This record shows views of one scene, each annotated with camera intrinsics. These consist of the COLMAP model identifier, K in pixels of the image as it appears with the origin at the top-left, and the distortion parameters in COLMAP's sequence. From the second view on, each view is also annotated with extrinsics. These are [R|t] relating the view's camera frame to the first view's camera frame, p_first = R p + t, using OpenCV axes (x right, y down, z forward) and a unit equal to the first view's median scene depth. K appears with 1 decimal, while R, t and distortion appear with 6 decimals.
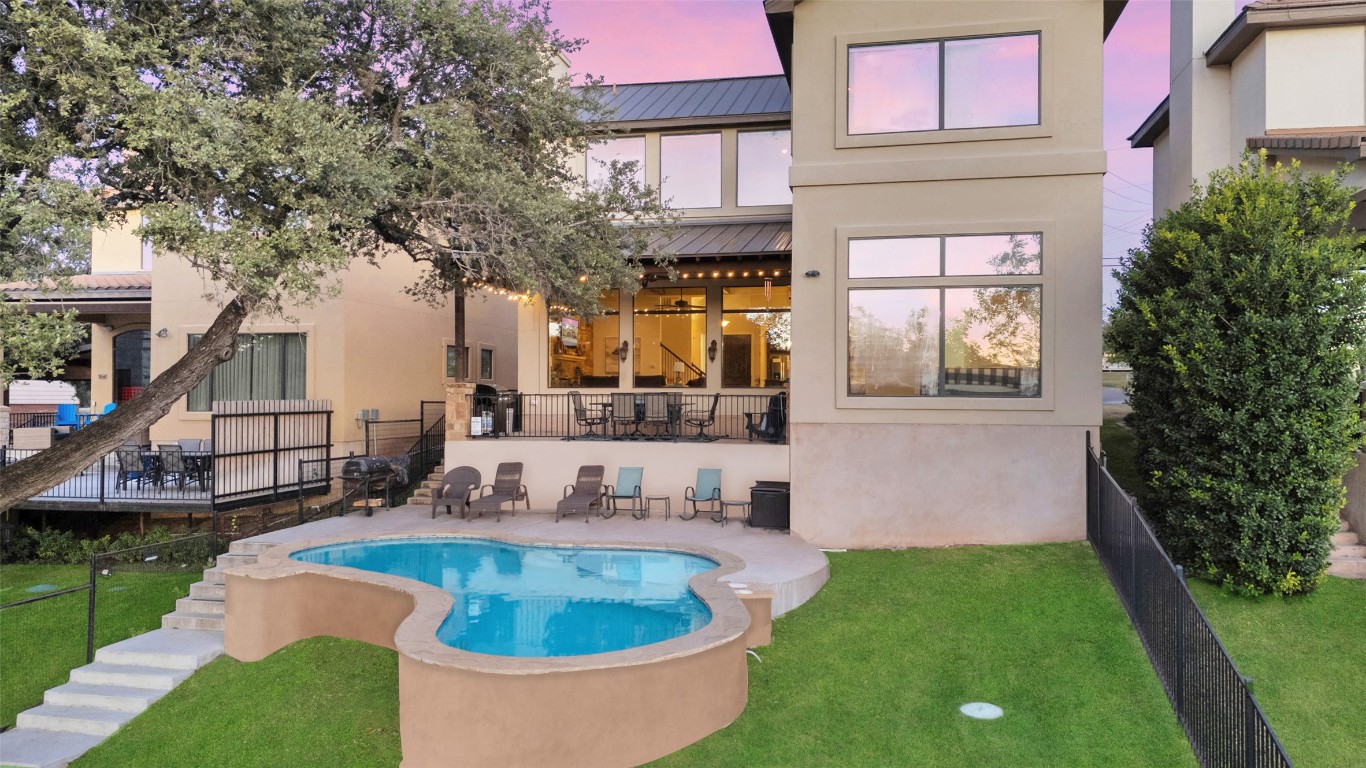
lens RADIAL K [[982.0, 0, 724.4], [0, 982.0, 411.8], [0, 0, 1]] dist [0.004455, -0.016716]
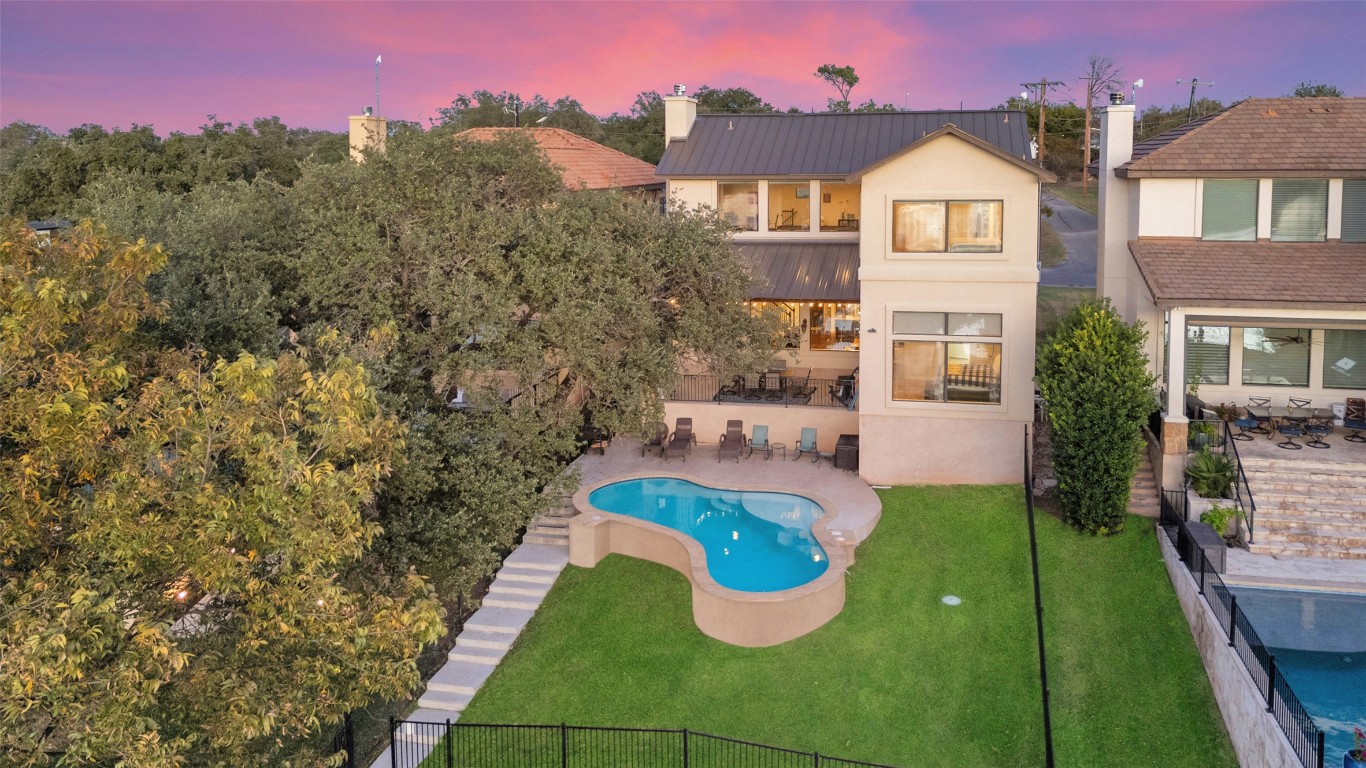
lens RADIAL K [[982.0, 0, 790.5], [0, 982.0, 276.5], [0, 0, 1]] dist [0.004455, -0.016716]
pose [[0.999744, -0.008593, 0.020949, -0.090620], [0.006524, 0.995275, 0.096878, -0.406834], [-0.021682, -0.096717, 0.995076, -0.720064]]
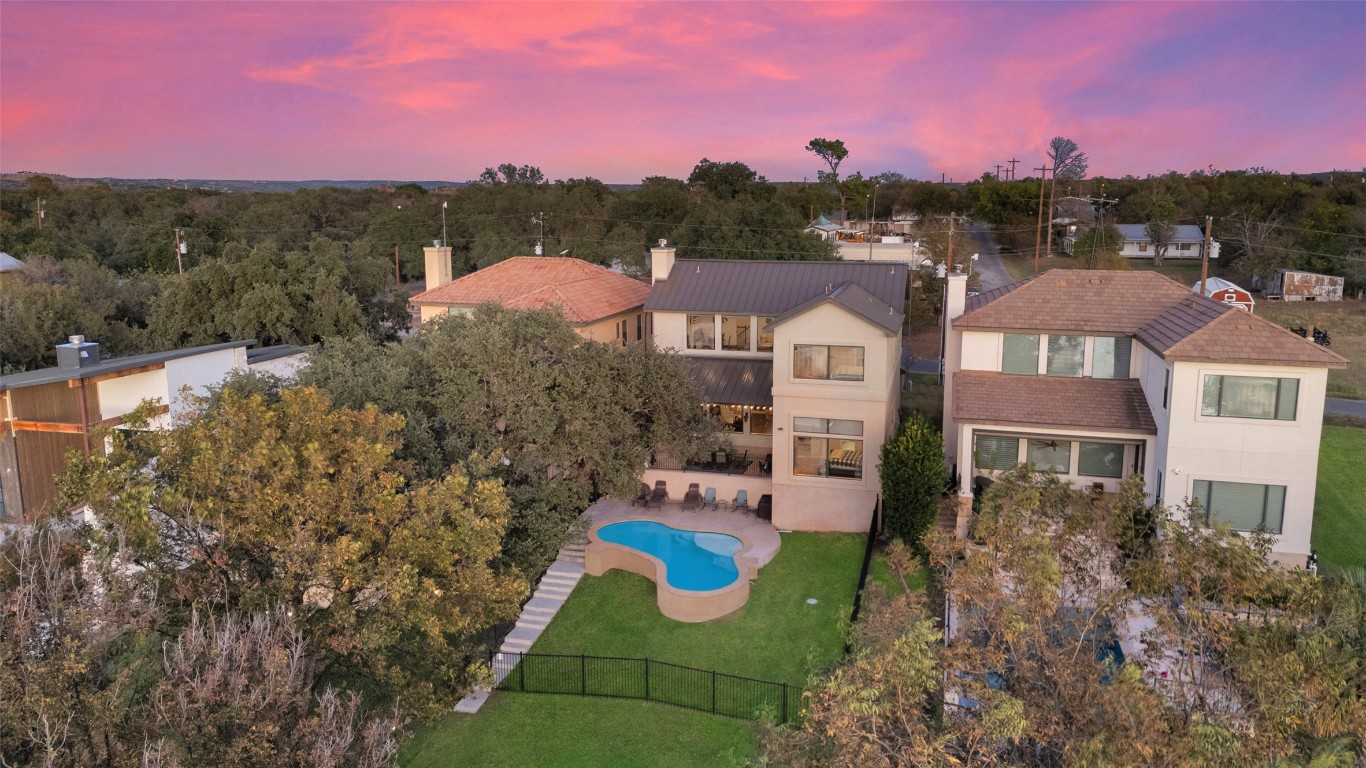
lens RADIAL K [[982.0, 0, 677.8], [0, 982.0, 381.6], [0, 0, 1]] dist [0.004455, -0.016716]
pose [[0.994295, -0.000550, -0.106665, 0.098363], [0.018264, 0.986097, 0.165164, -0.711337], [0.105091, -0.166169, 0.980481, -1.603050]]
